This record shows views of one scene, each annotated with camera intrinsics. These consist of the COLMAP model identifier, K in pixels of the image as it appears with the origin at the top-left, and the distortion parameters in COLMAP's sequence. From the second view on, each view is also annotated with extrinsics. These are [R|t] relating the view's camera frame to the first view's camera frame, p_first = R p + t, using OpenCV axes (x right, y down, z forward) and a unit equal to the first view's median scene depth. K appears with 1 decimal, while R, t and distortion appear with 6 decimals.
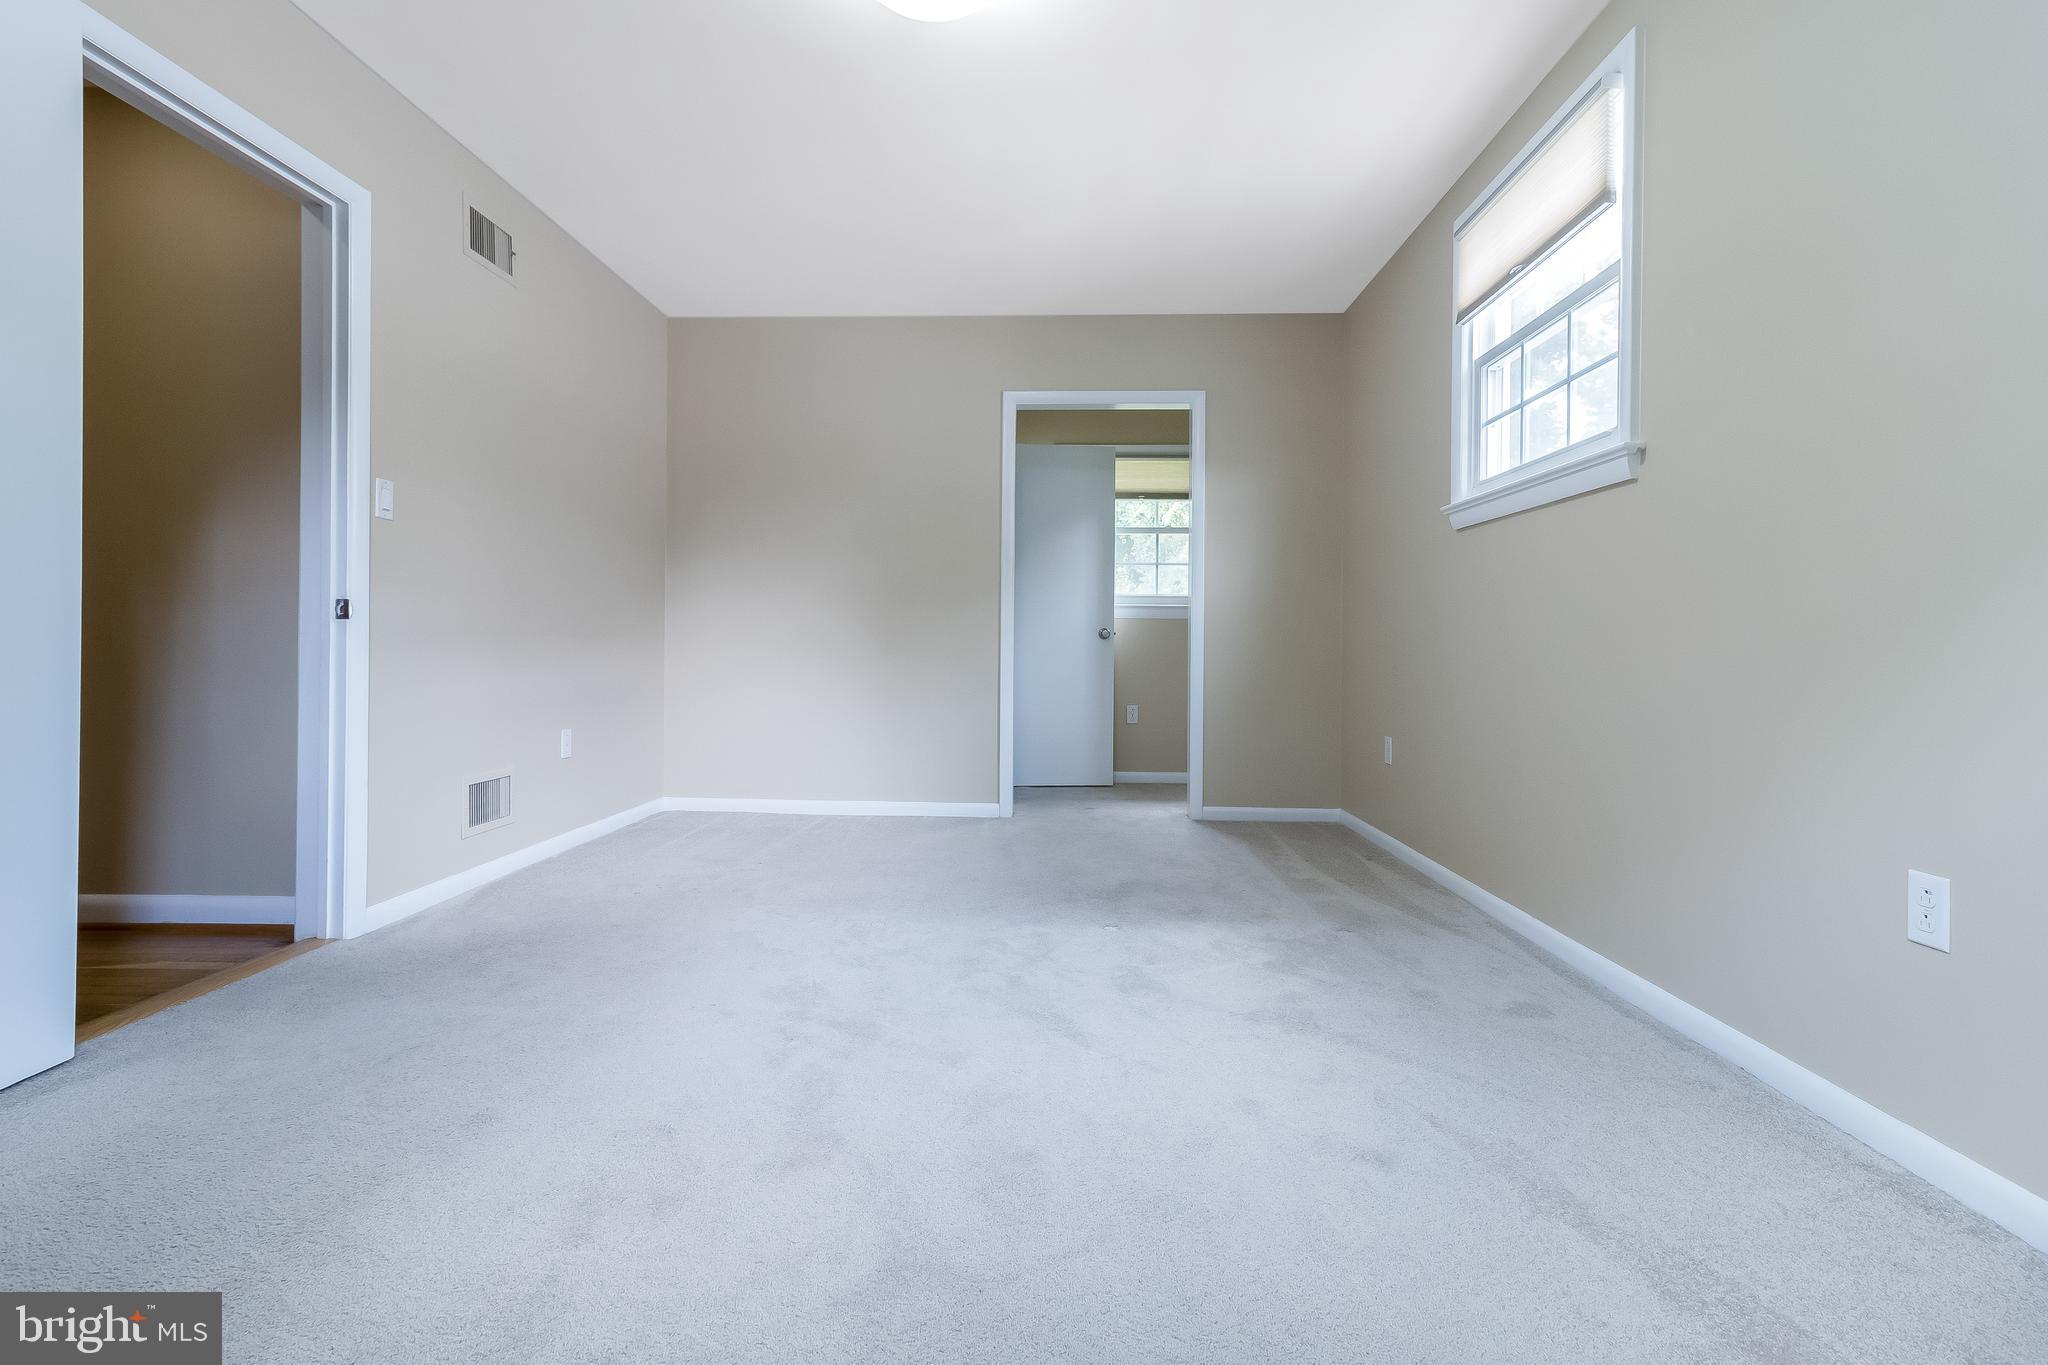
lens RADIAL K [[948.7, 0, 1019.4], [0, 948.7, 640.9], [0, 0, 1]] dist [0.001497, 0.007447]
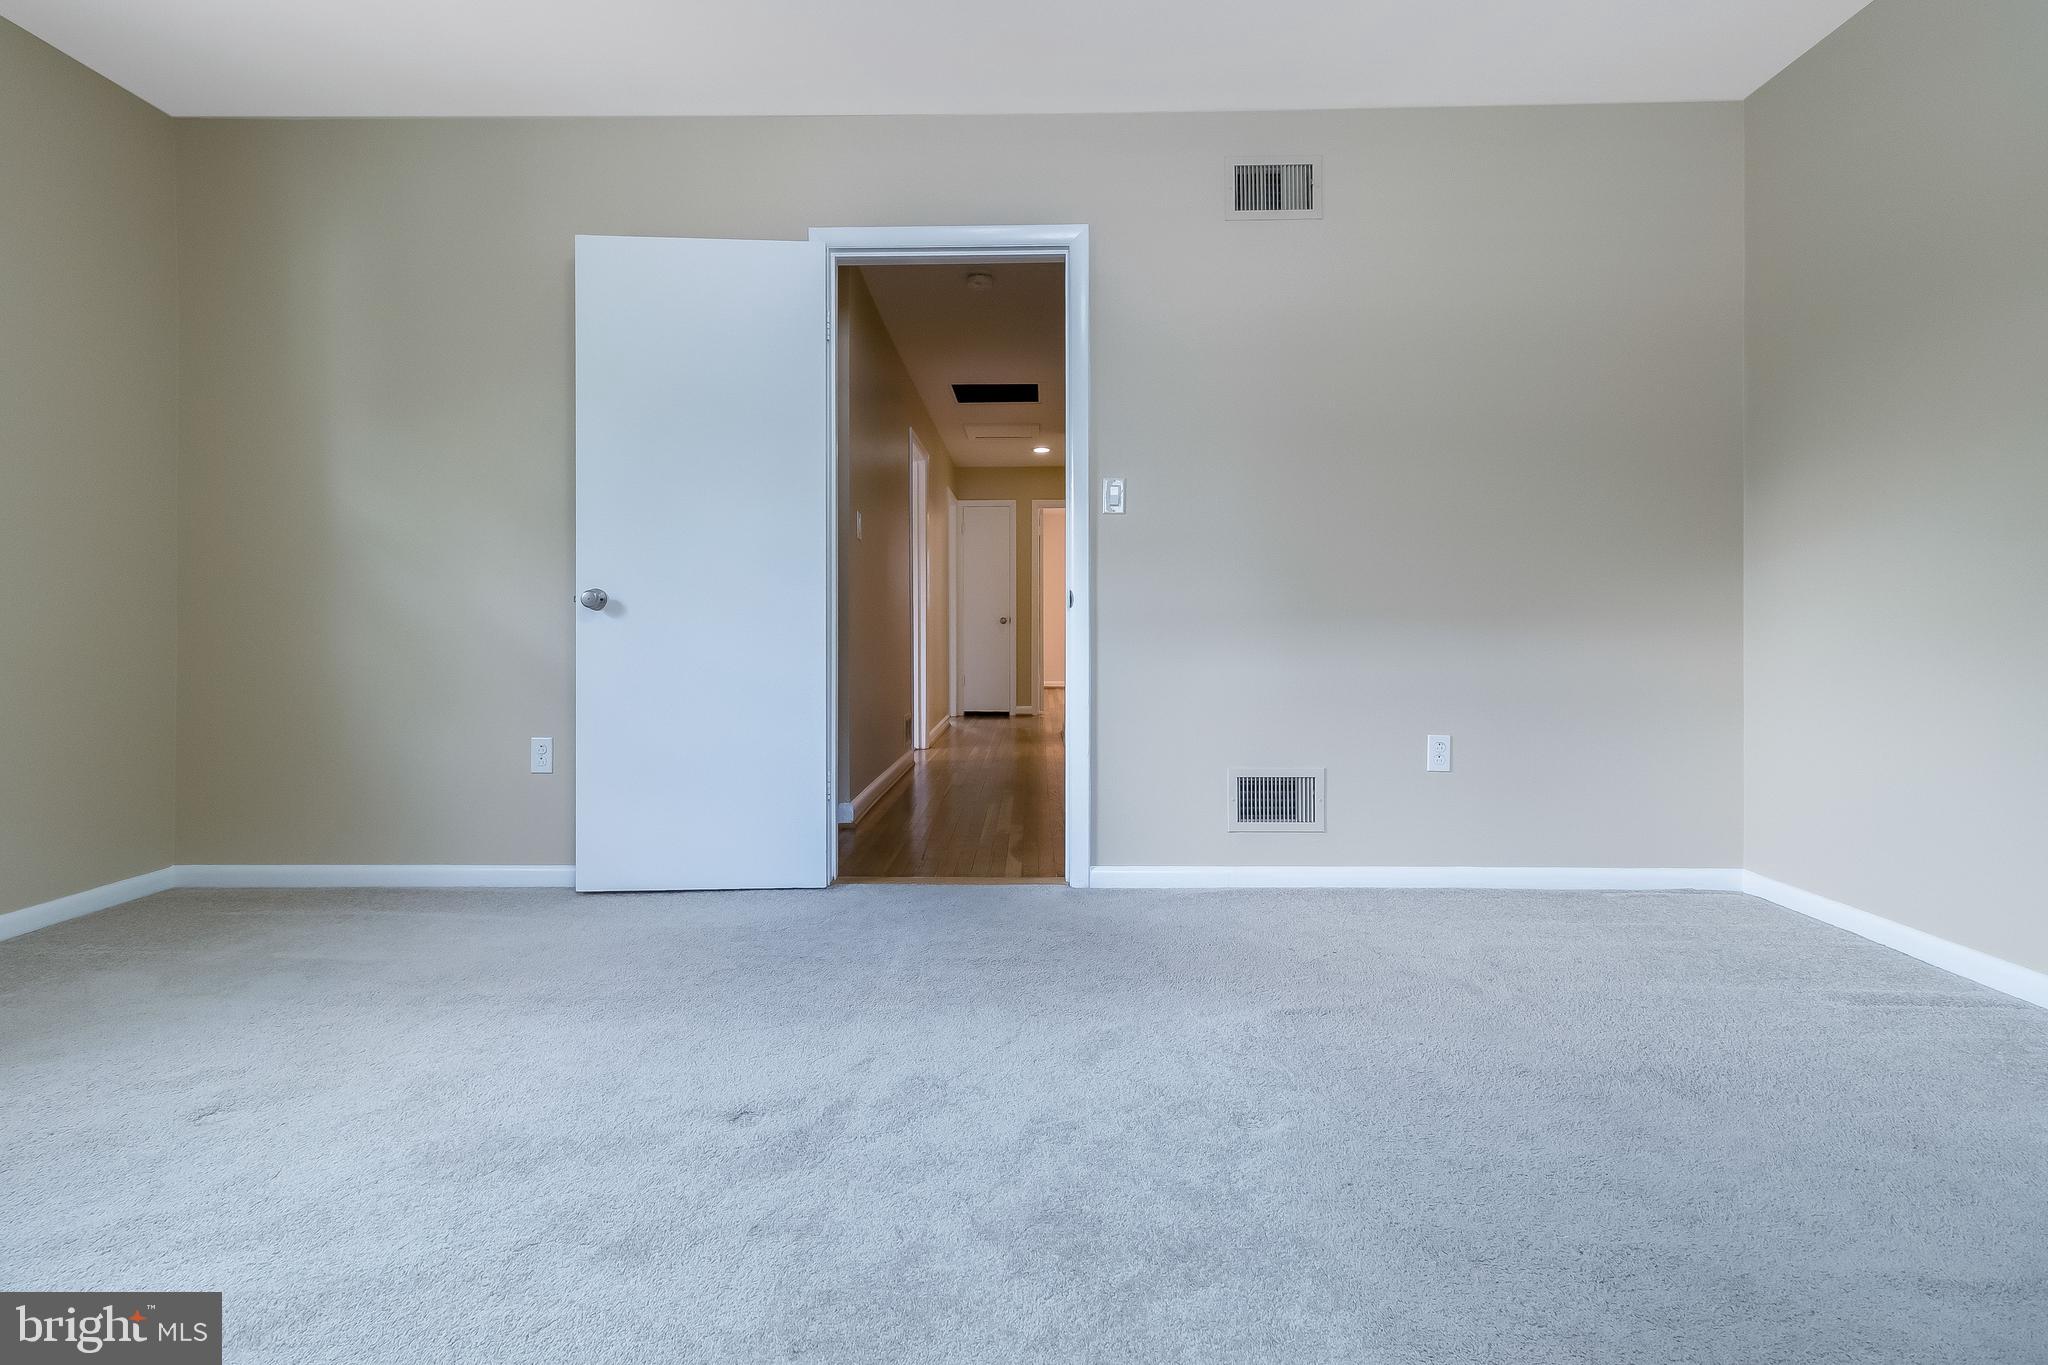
lens RADIAL K [[948.7, 0, 1019.4], [0, 948.7, 640.9], [0, 0, 1]] dist [0.001497, 0.007447]
pose [[0.039371, 0.002411, -0.999222, 0.400287], [0.007047, 0.999972, 0.002691, 0.013896], [0.999200, -0.007147, 0.039353, 0.837200]]
